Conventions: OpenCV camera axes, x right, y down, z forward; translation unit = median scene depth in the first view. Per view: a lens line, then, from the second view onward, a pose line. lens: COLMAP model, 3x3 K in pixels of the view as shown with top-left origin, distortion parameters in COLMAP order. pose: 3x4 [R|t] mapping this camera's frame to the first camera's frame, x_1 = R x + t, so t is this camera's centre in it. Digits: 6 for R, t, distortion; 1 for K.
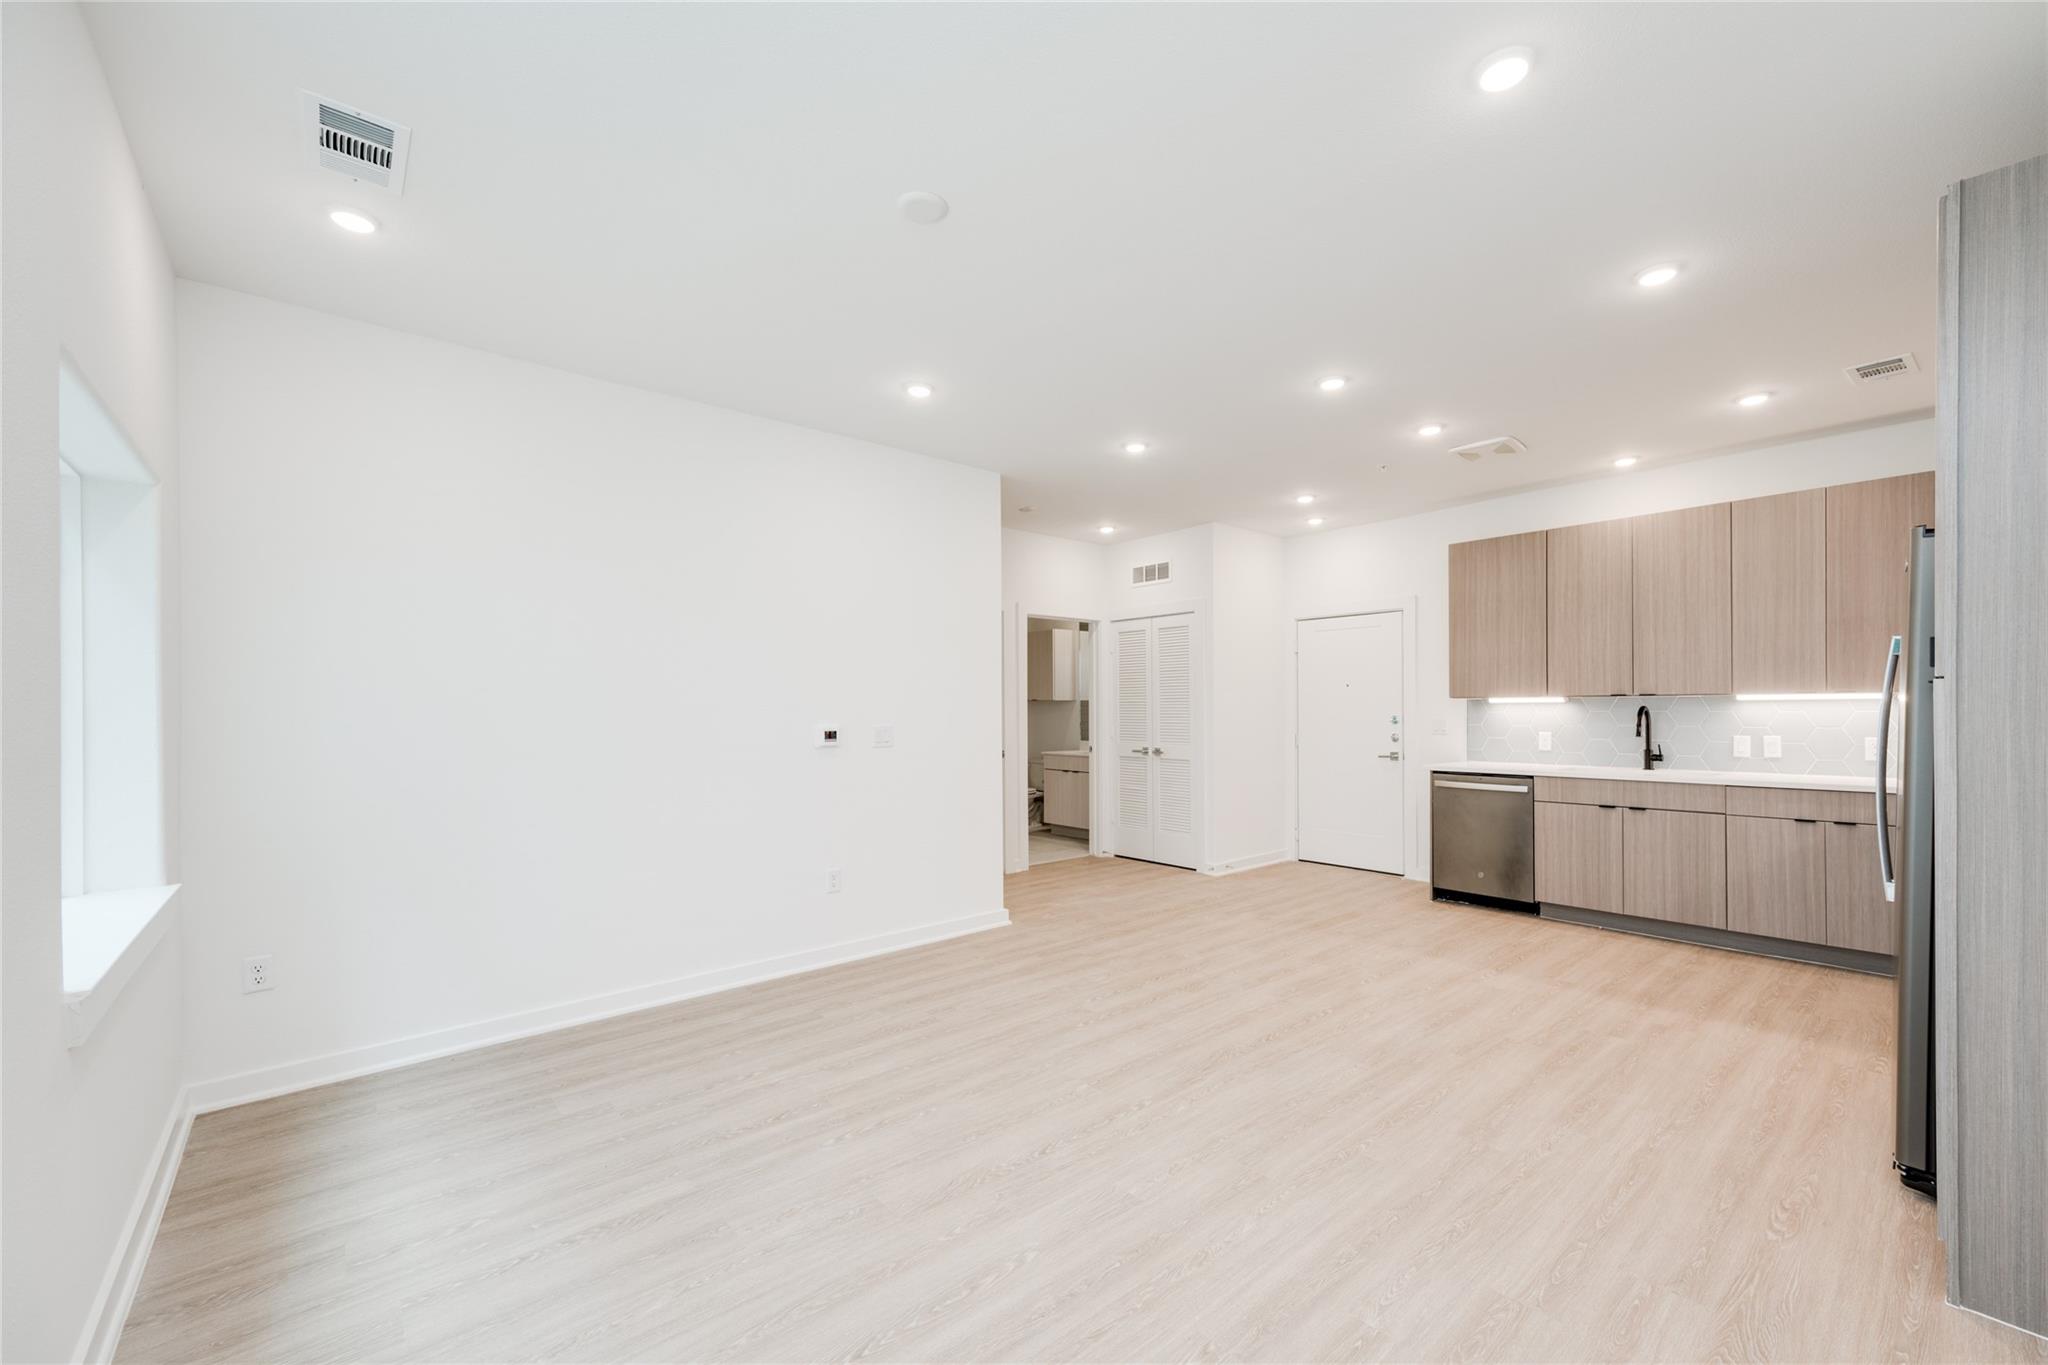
lens RADIAL K [[819.7, 0, 1052.6], [0, 819.7, 711.8], [0, 0, 1]] dist [0.004037, 0.000094]
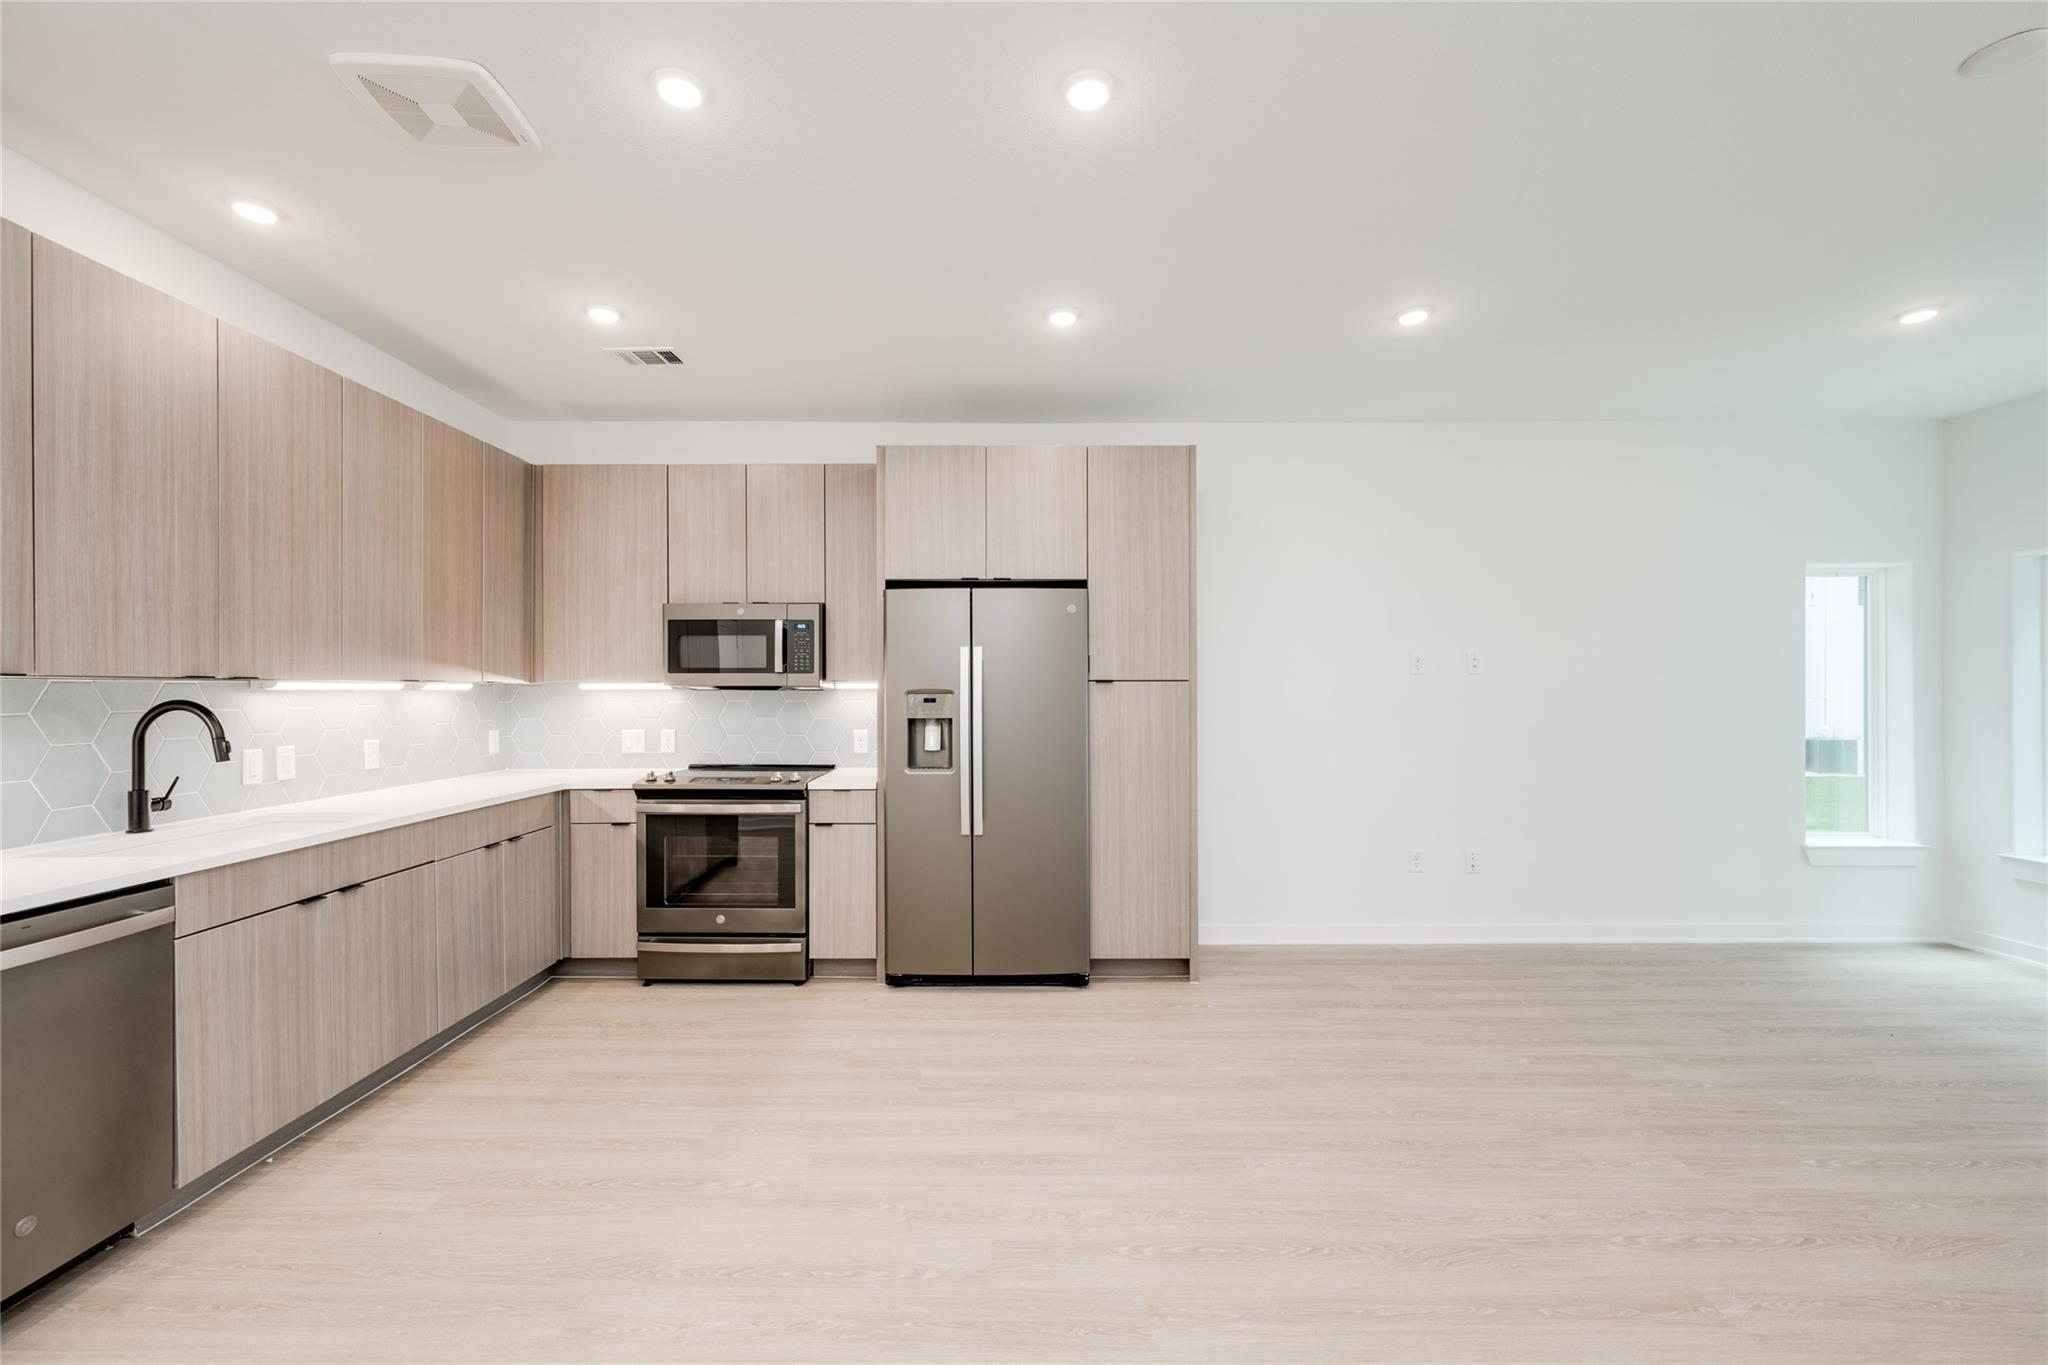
lens RADIAL K [[835.2, 0, 1015.9], [0, 835.2, 693.1], [0, 0, 1]] dist [-0.001581, 0.000038]
pose [[-0.751479, 0.007226, 0.659718, 0.015406], [0.010473, 0.999945, 0.000977, -0.006809], [-0.659674, 0.007644, -0.751513, 1.115584]]
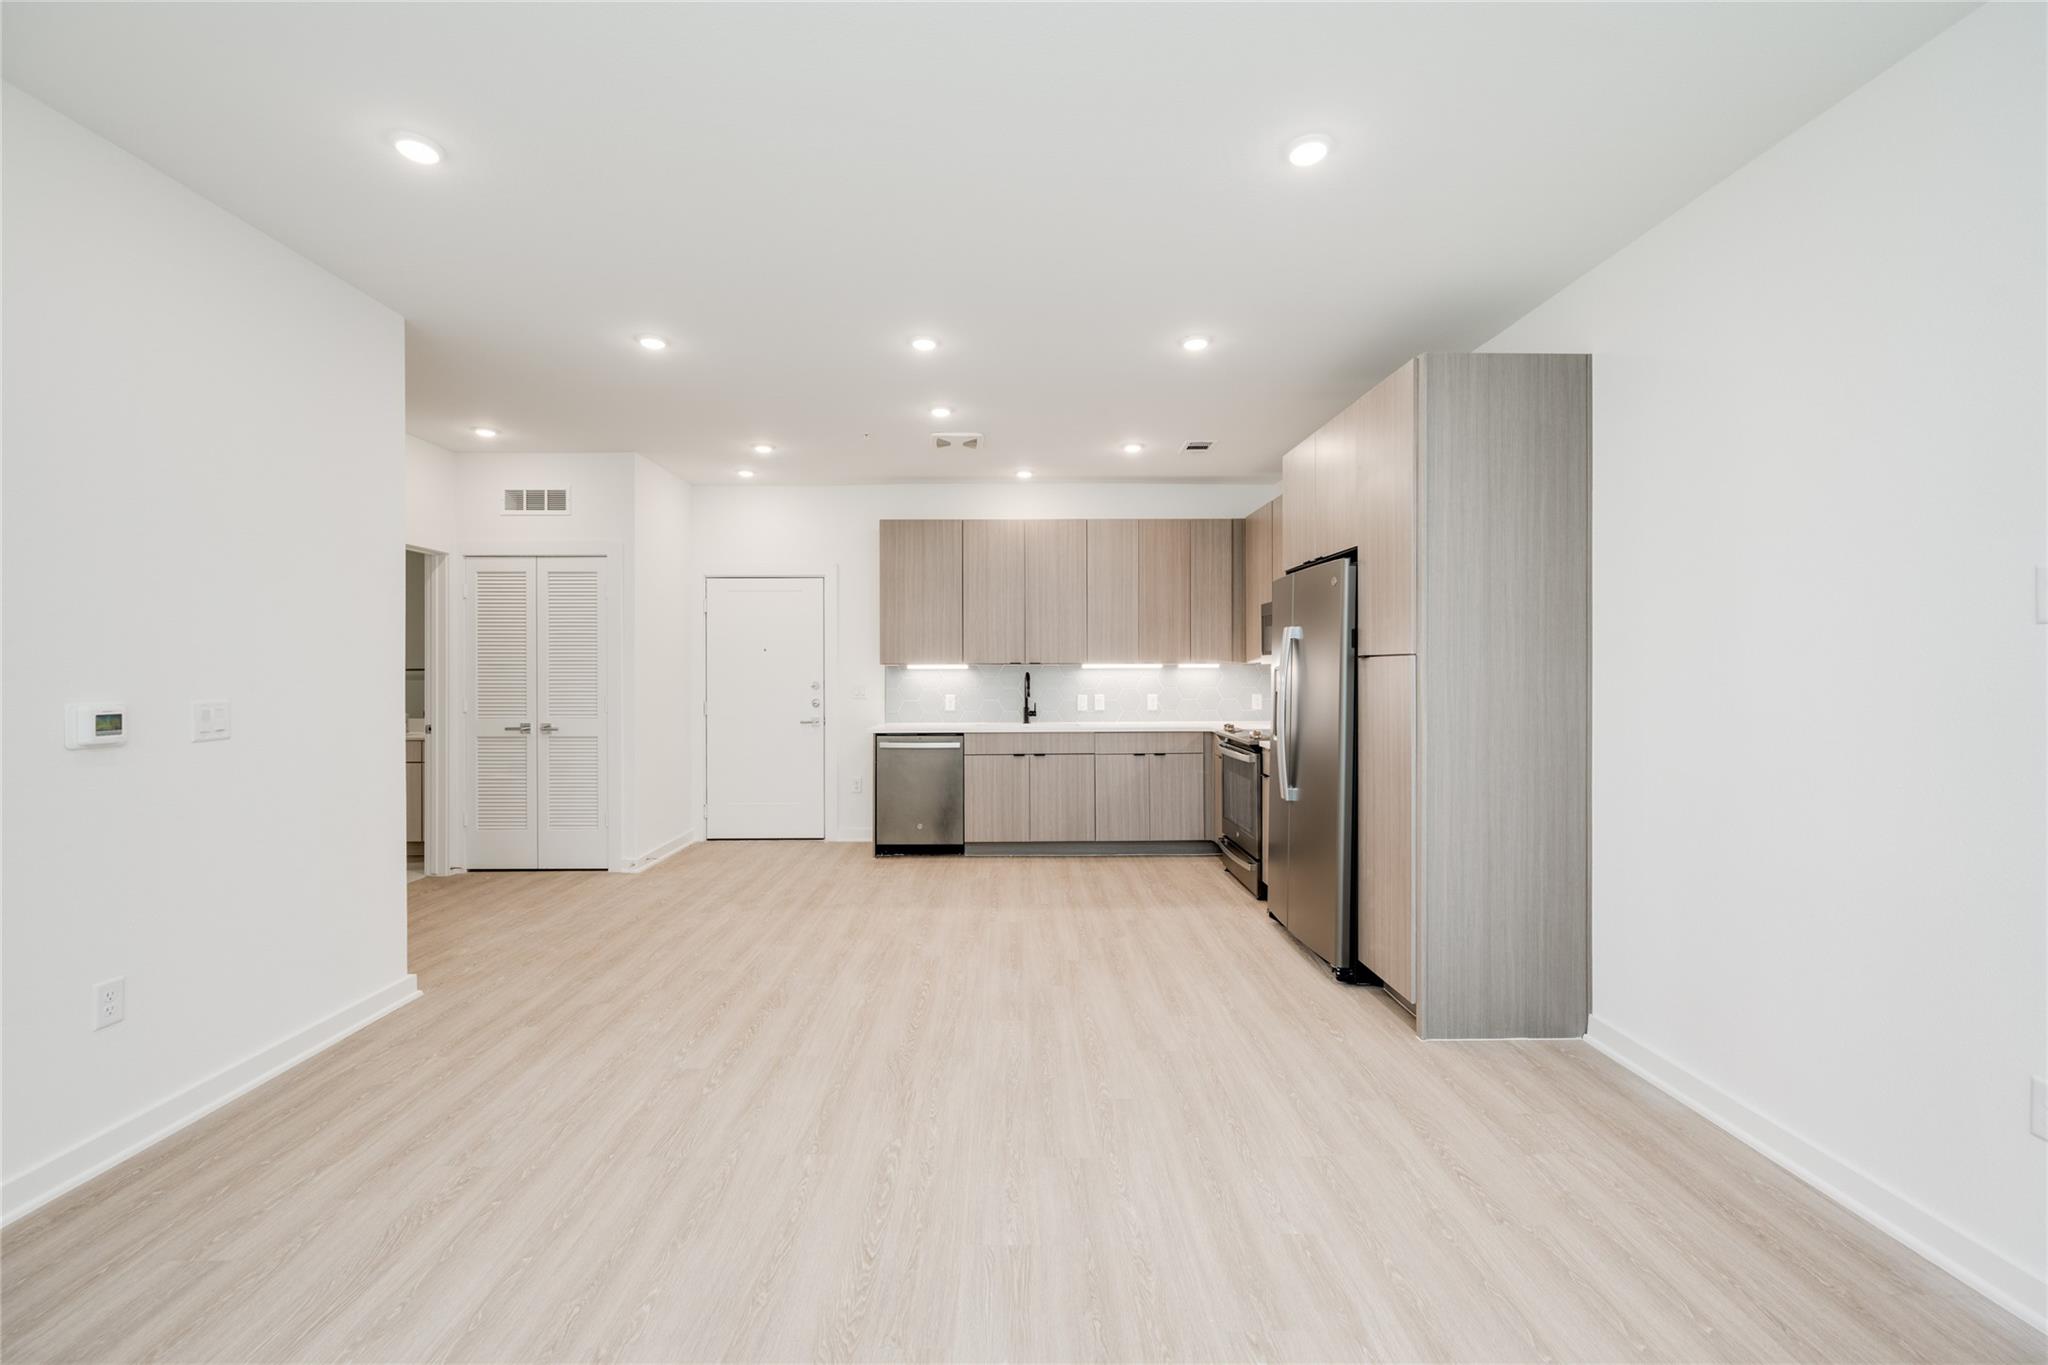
lens RADIAL K [[829.5, 0, 1007.1], [0, 829.5, 671.4], [0, 0, 1]] dist [-0.001166, -0.000057]
pose [[0.657959, 0.005054, 0.753037, -0.264293], [0.001252, 0.999969, -0.007805, 0.001418], [-0.753052, 0.006078, 0.657932, 0.209063]]
